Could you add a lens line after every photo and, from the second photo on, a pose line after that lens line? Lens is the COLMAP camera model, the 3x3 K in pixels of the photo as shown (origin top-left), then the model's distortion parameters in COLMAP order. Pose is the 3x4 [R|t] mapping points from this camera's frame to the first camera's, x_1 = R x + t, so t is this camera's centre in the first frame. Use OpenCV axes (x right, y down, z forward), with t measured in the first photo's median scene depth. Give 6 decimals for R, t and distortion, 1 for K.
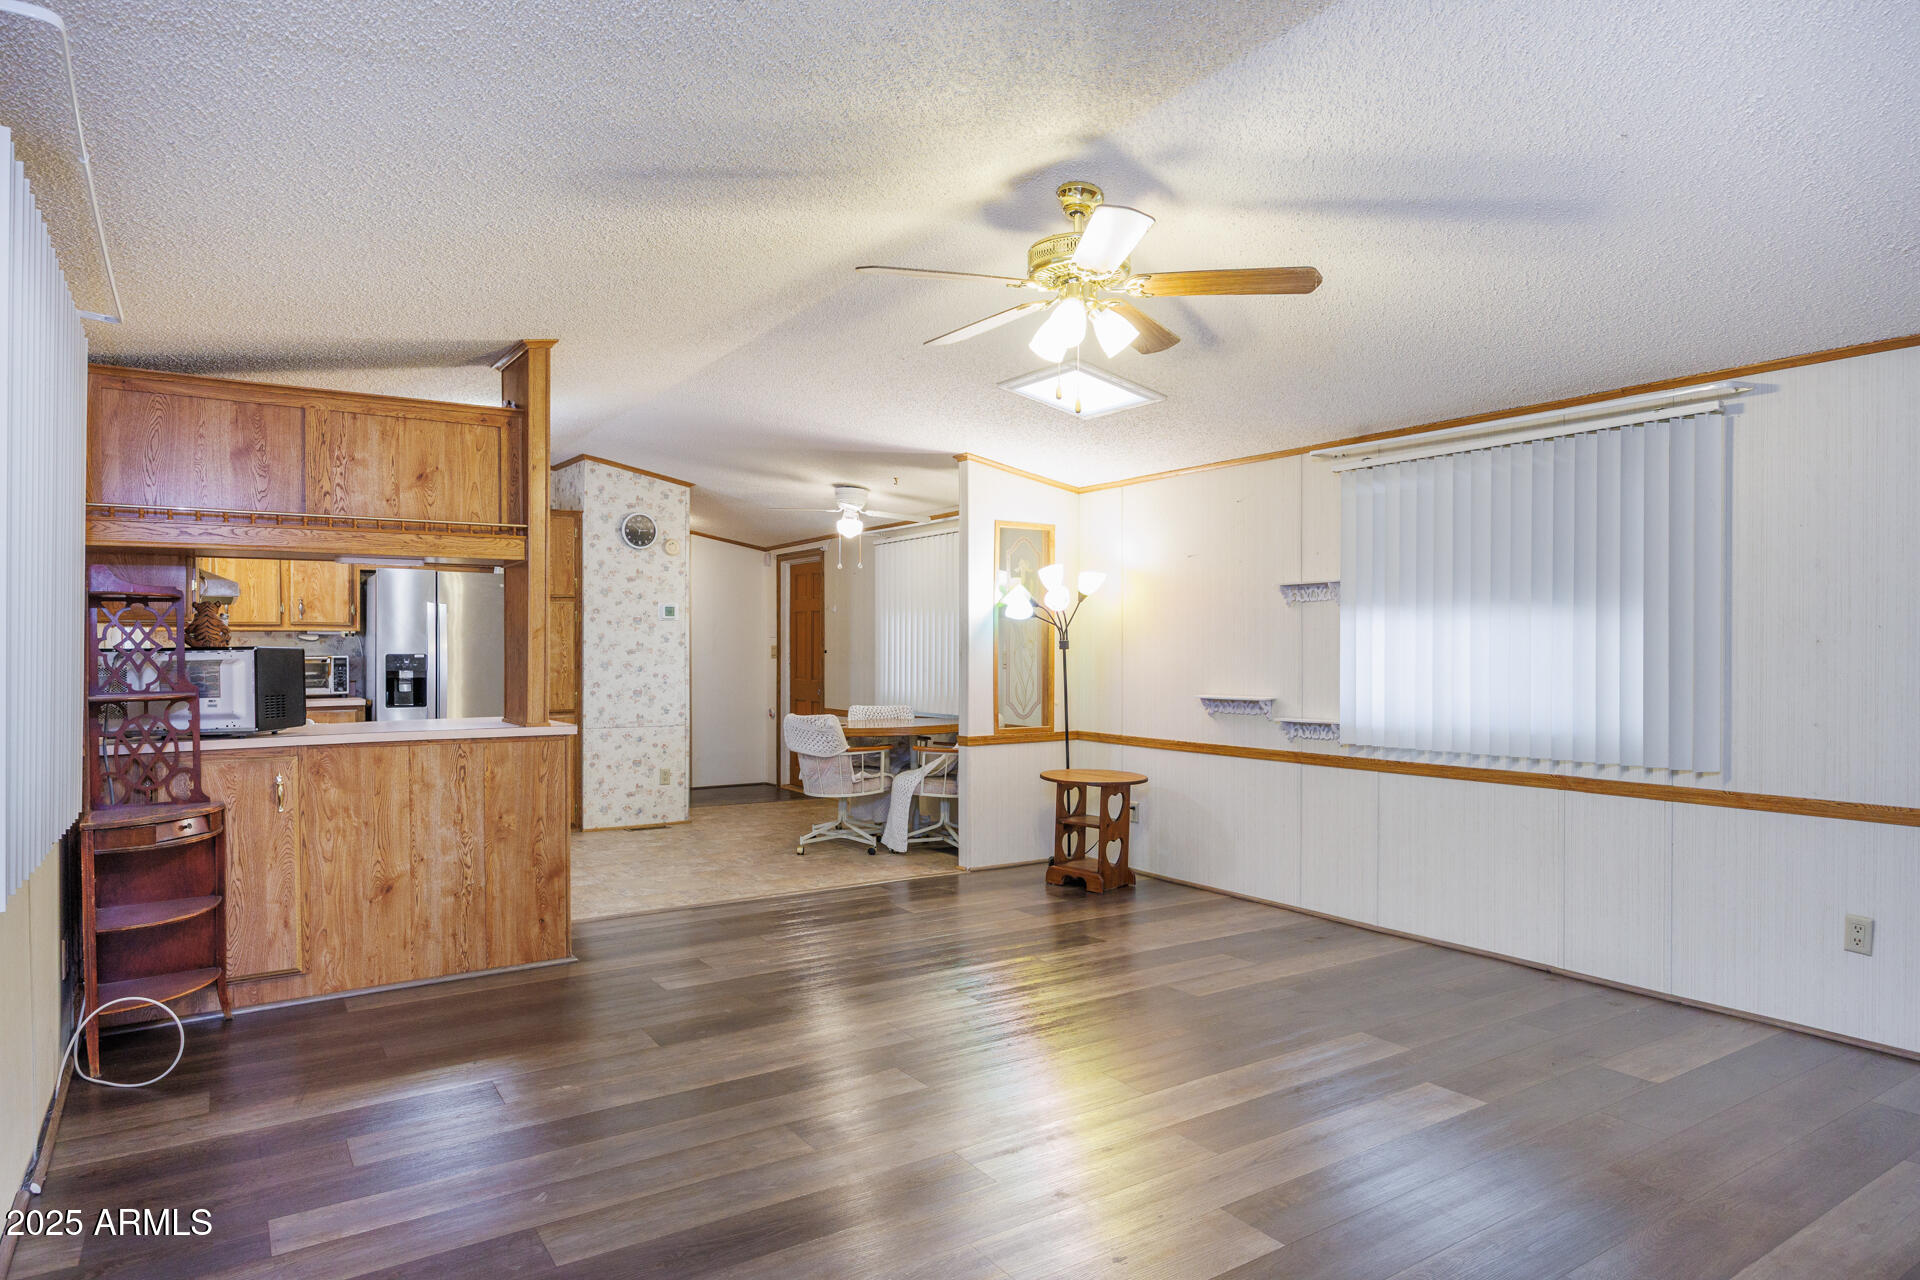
lens RADIAL K [[1119.4, 0, 951.9], [0, 1119.4, 657.6], [0, 0, 1]] dist [-0.005967, 0.002876]
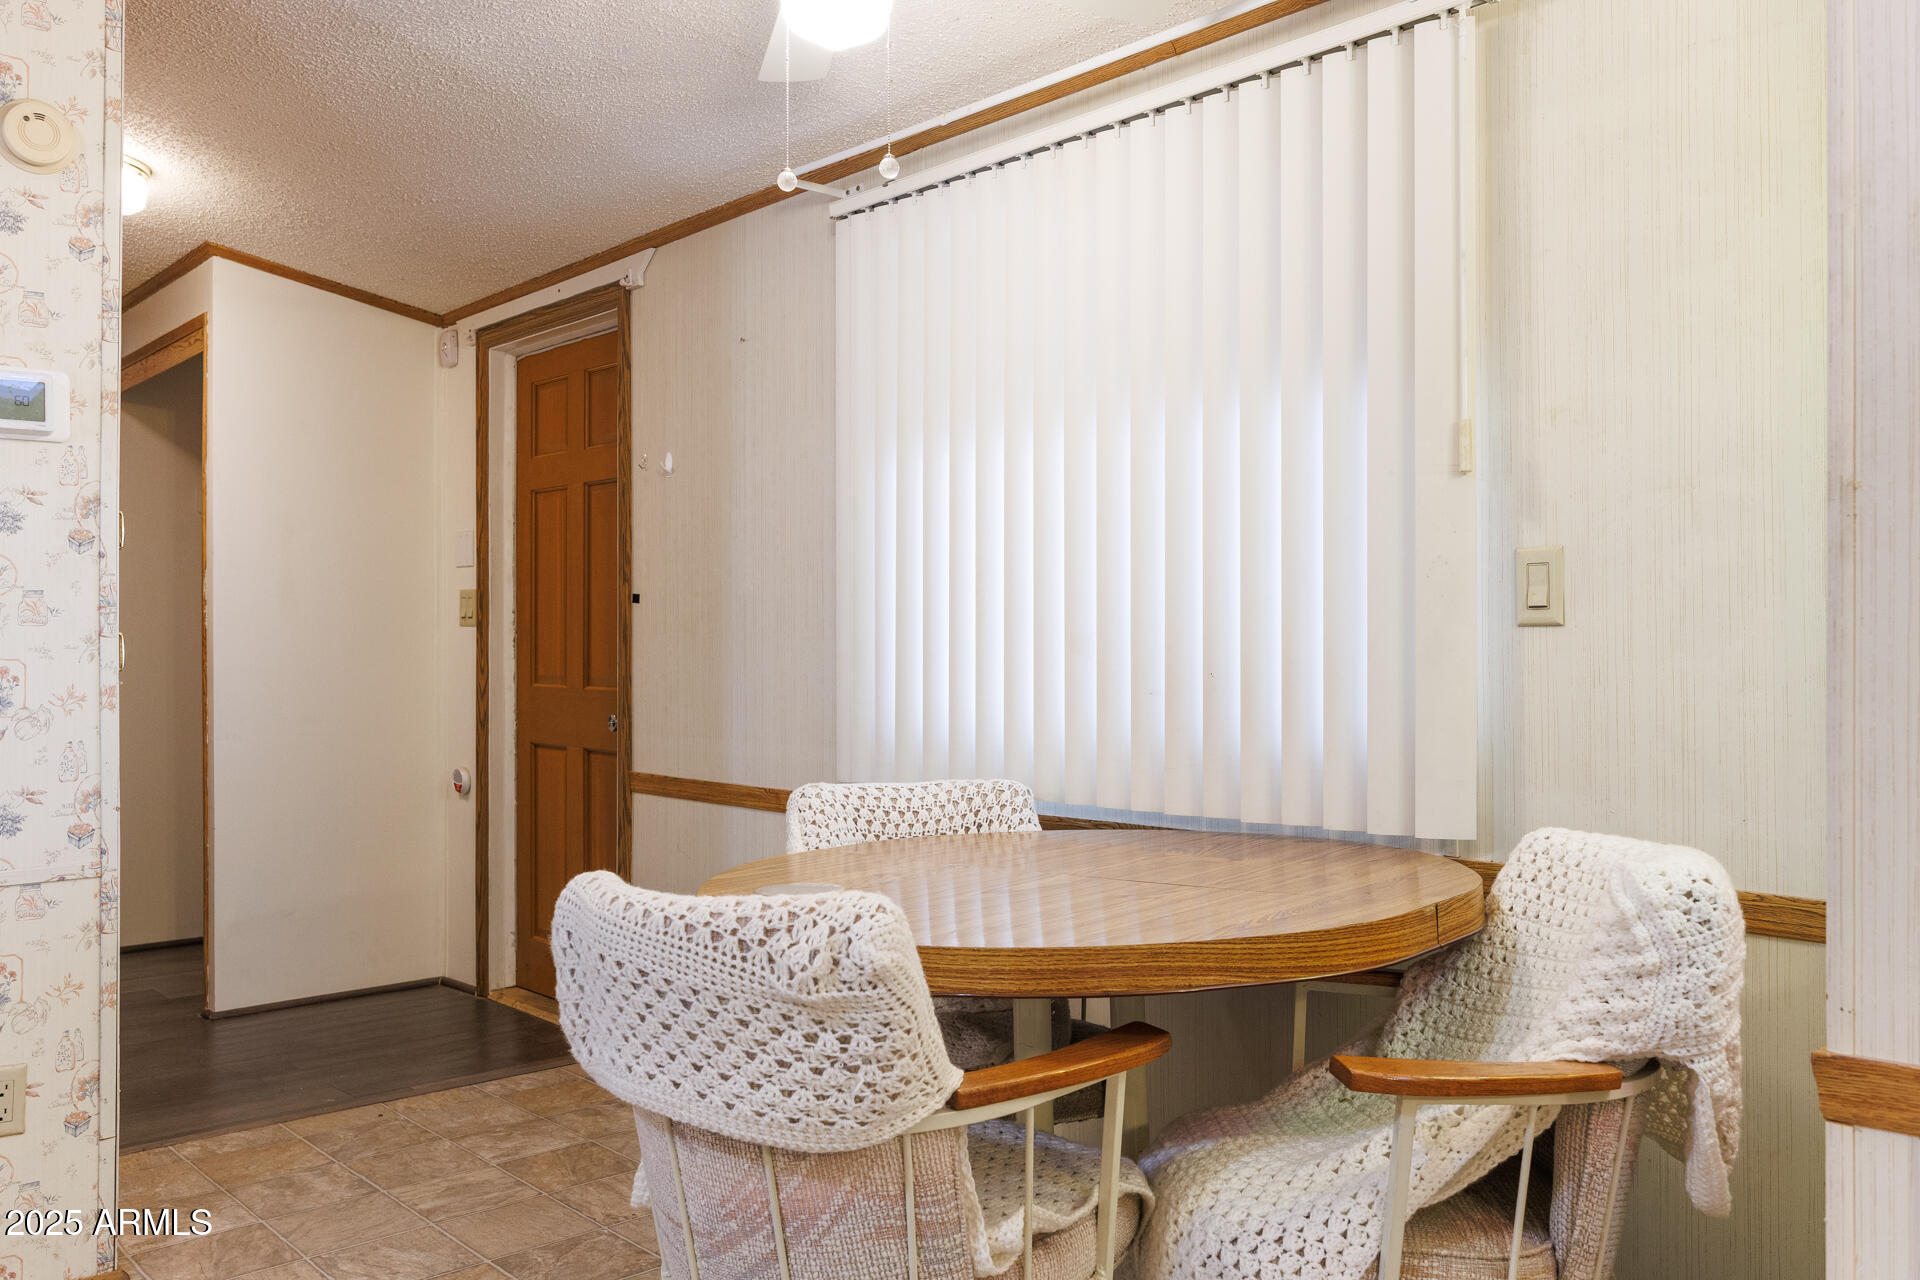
lens RADIAL K [[1522.5, 0, 961.6], [0, 1522.5, 623.1], [0, 0, 1]] dist [-0.002058, -0.008418]
pose [[0.986512, -0.004524, 0.163629, -0.126222], [0.007782, 0.999784, -0.019276, 0.015481], [-0.163506, 0.020290, 0.986334, 0.752701]]
